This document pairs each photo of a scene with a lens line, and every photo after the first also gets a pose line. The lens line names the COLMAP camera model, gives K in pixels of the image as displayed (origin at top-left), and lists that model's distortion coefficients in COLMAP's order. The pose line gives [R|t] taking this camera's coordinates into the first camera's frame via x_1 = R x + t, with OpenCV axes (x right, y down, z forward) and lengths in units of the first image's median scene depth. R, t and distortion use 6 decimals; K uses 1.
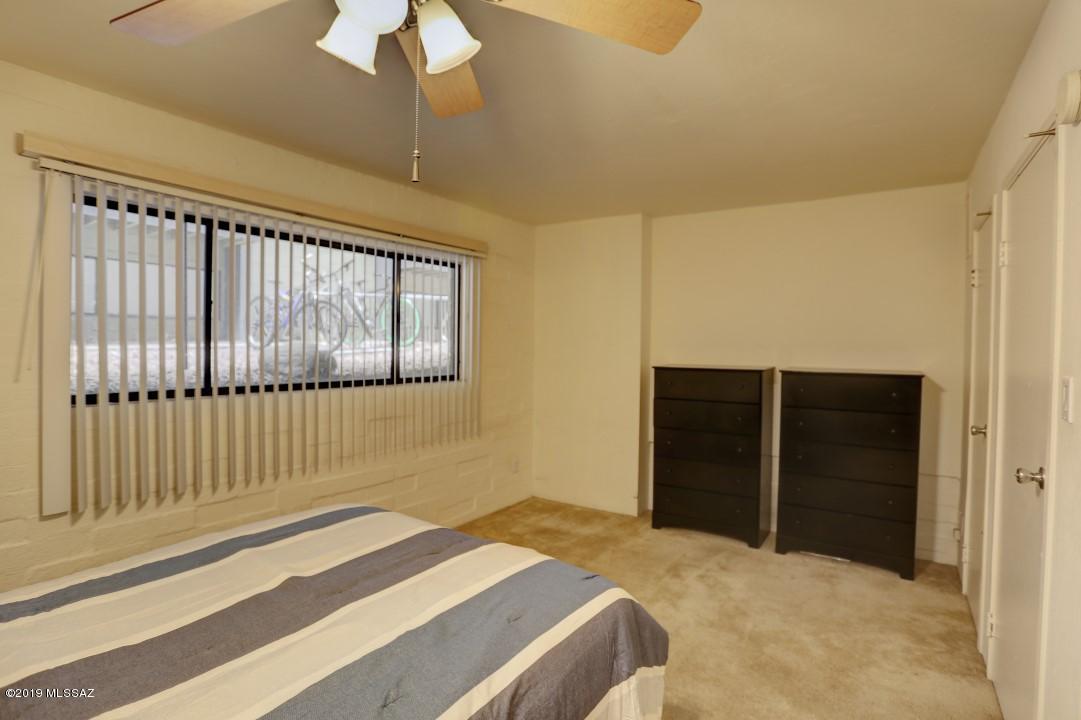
lens RADIAL K [[527.3, 0, 533.5], [0, 527.3, 359.3], [0, 0, 1]] dist [-0.070901, 0.029483]
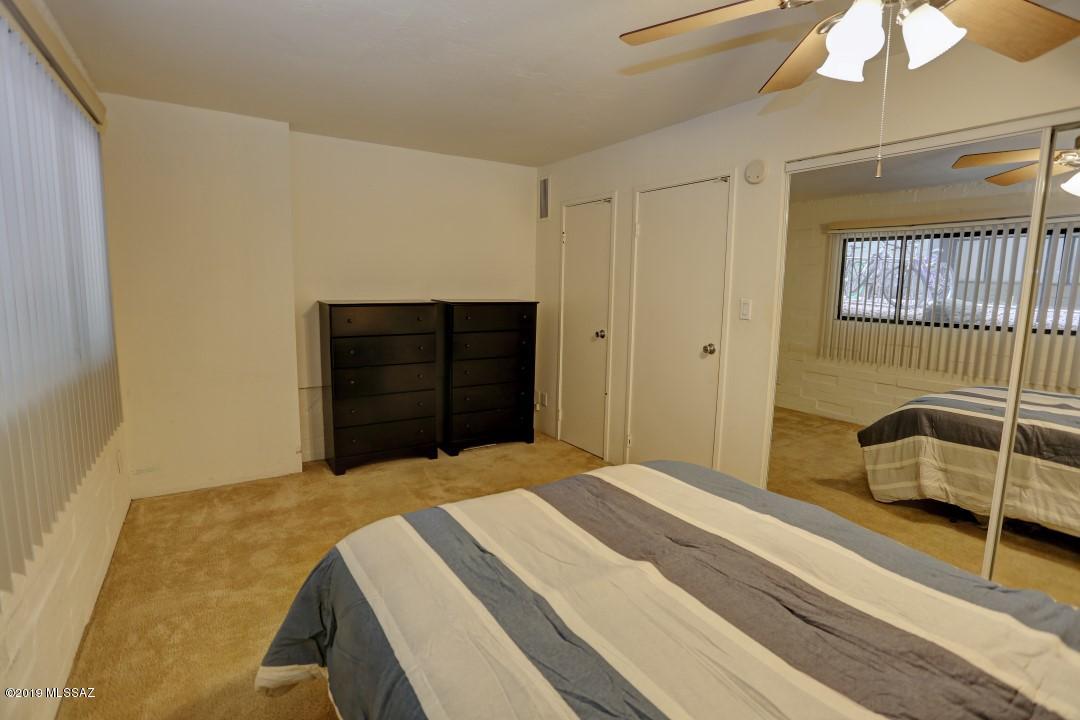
lens RADIAL K [[526.8, 0, 540.9], [0, 526.8, 362.9], [0, 0, 1]] dist [-0.070901, 0.029483]
pose [[0.403023, -0.143343, 0.903895, -0.534288], [0.012586, 0.988433, 0.151137, -0.021495], [-0.915104, -0.049535, 0.400165, 0.343900]]
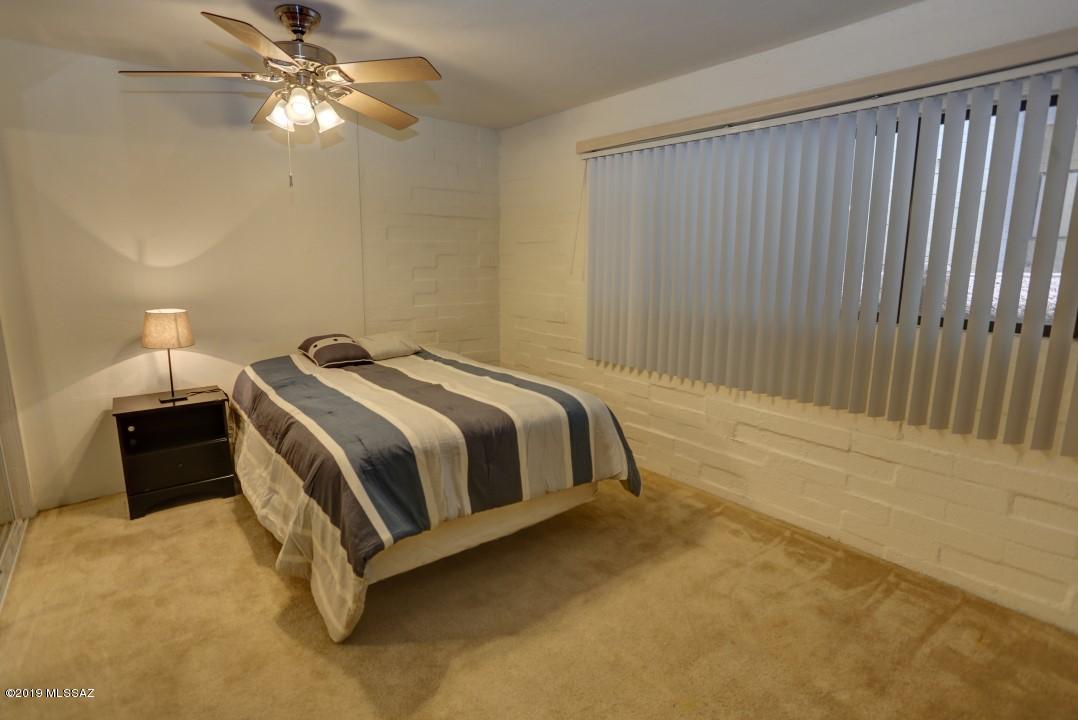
lens RADIAL K [[525.8, 0, 534.8], [0, 525.8, 358.5], [0, 0, 1]] dist [-0.070901, 0.029483]
pose [[-0.288671, 0.162513, -0.943535, 0.501179], [-0.027179, 0.983701, 0.177746, -0.007303], [0.957042, 0.076955, -0.279549, 0.765153]]
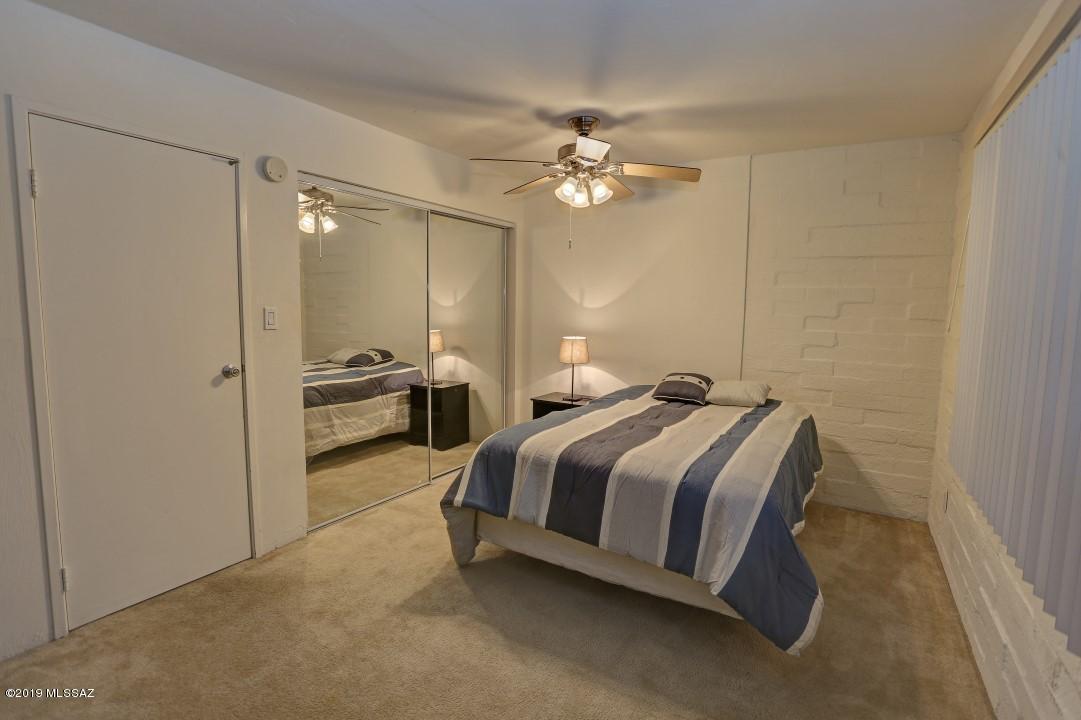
lens RADIAL K [[527.3, 0, 542.7], [0, 527.3, 362.3], [0, 0, 1]] dist [-0.070901, 0.029483]
pose [[-0.998636, -0.020830, -0.047874, 0.027375], [-0.026925, 0.991093, 0.130421, -0.021965], [0.044731, 0.131532, -0.990302, 1.177308]]
